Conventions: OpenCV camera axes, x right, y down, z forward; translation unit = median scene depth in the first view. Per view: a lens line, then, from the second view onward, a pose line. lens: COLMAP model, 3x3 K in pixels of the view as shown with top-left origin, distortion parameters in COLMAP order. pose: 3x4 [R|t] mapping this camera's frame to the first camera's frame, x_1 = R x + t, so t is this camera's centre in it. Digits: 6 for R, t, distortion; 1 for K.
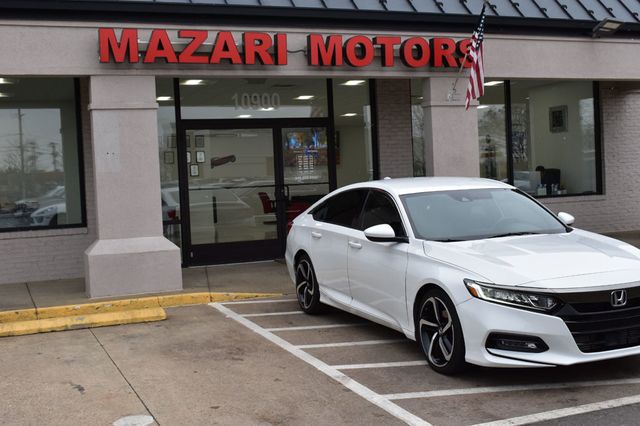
lens RADIAL K [[829.0, 0, 320.0], [0, 829.0, 213.0], [0, 0, 1]] dist [-0.057773, 0.000219]
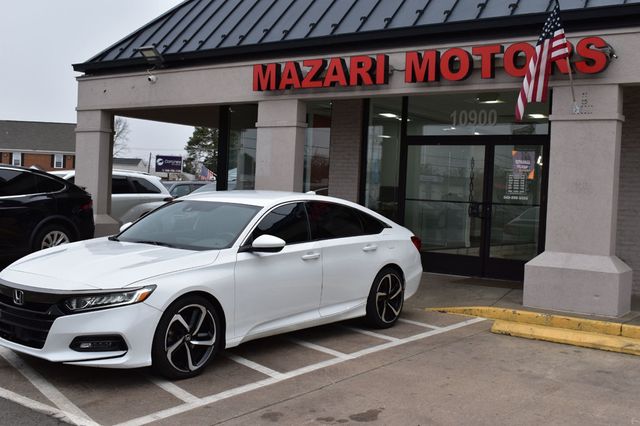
lens RADIAL K [[771.4, 0, 320.0], [0, 771.4, 213.0], [0, 0, 1]] dist [0.003554, -0.054280]
pose [[0.507183, 0.089017, -0.857229, 0.814669], [-0.101637, 0.993889, 0.043074, -0.052520], [0.855825, 0.065280, 0.513130, 0.460277]]
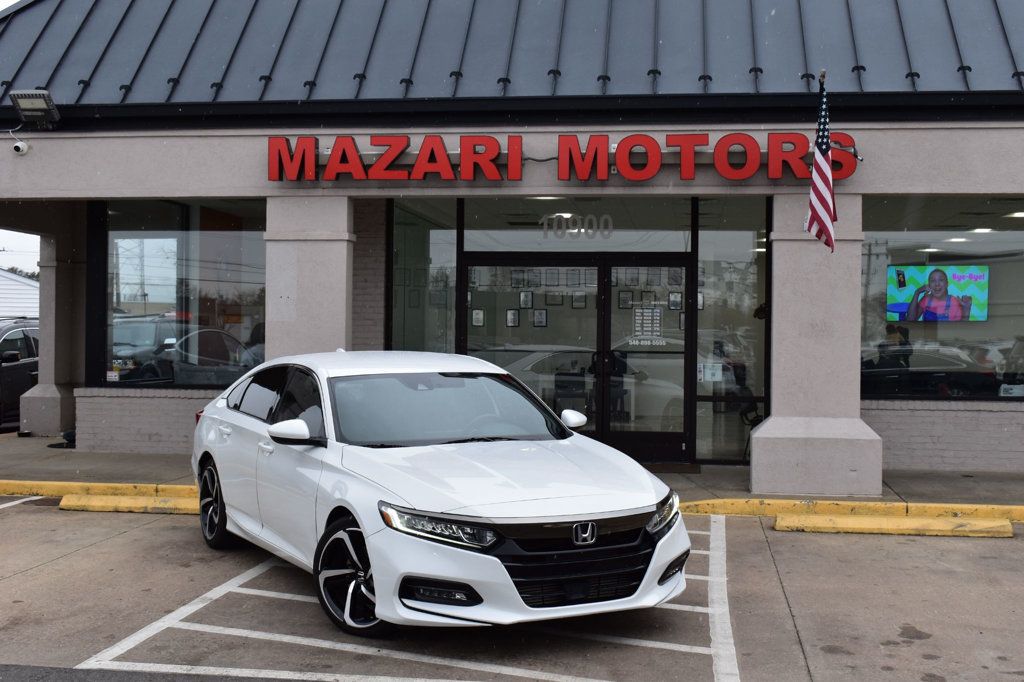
lens RADIAL K [[1355.4, 0, 512.0], [0, 1355.4, 341.0], [0, 0, 1]] dist [-0.038853, -0.037535]
pose [[0.859163, 0.055084, -0.508728, 0.569974], [-0.069698, 0.997521, -0.009701, -0.033656], [0.506932, 0.043792, 0.860873, 0.019549]]
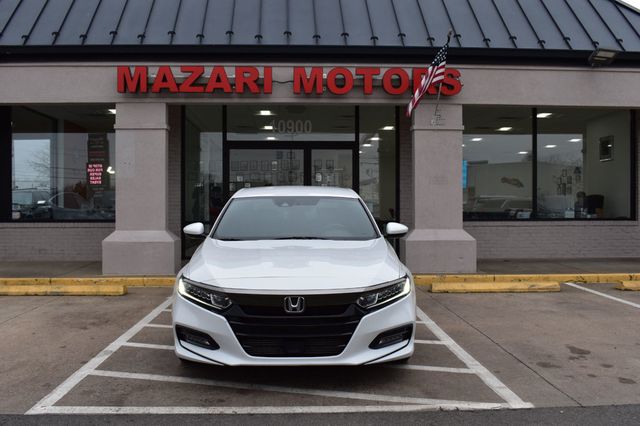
lens RADIAL K [[643.7, 0, 320.0], [0, 643.7, 213.0], [0, 0, 1]] dist [-0.076359, -0.004850]
pose [[0.938919, 0.045826, -0.341072, 0.365604], [-0.054434, 0.998394, -0.015705, 0.003973], [0.339805, 0.033312, 0.939906, 0.170419]]
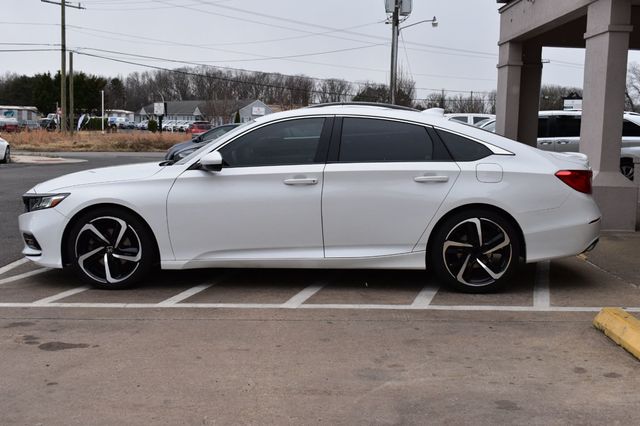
lens RADIAL K [[771.4, 0, 320.0], [0, 771.4, 213.0], [0, 0, 1]] dist [0.003554, -0.054280]
pose [[-0.403442, 0.134752, -0.905028, 0.732007], [-0.046169, 0.984839, 0.167217, -0.056544], [0.913840, 0.109247, -0.391104, 1.074815]]
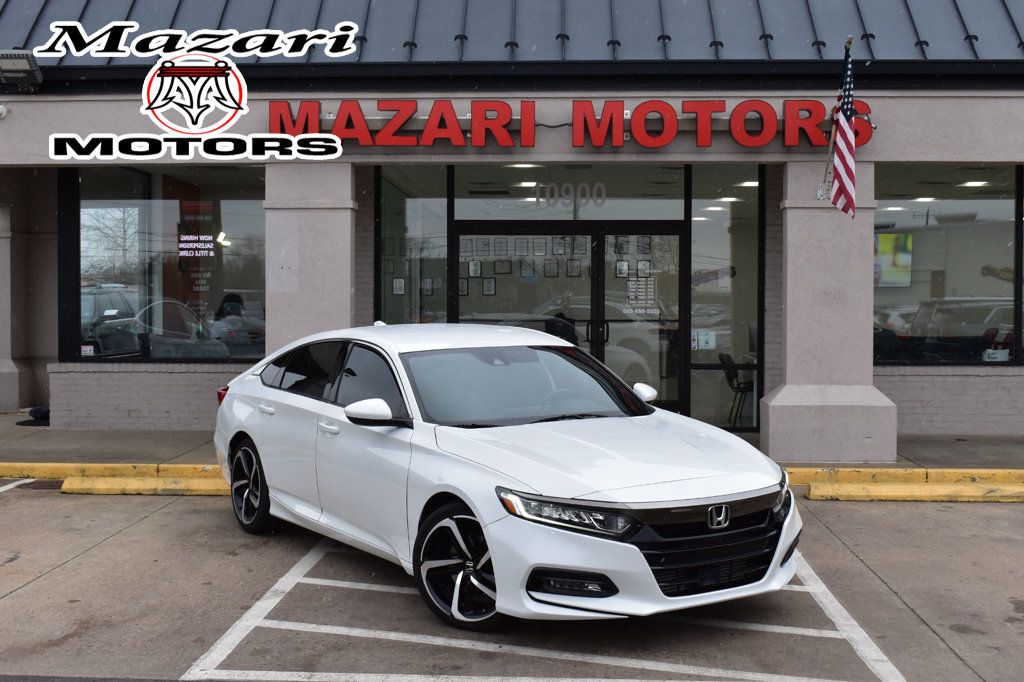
lens RADIAL K [[1300.7, 0, 512.0], [0, 1300.7, 341.0], [0, 0, 1]] dist [-0.055449, 0.001340]
pose [[0.903100, 0.058816, -0.425383, 0.429243], [-0.060452, 0.998124, 0.009665, -0.029604], [0.425154, 0.016987, 0.904962, 0.027293]]
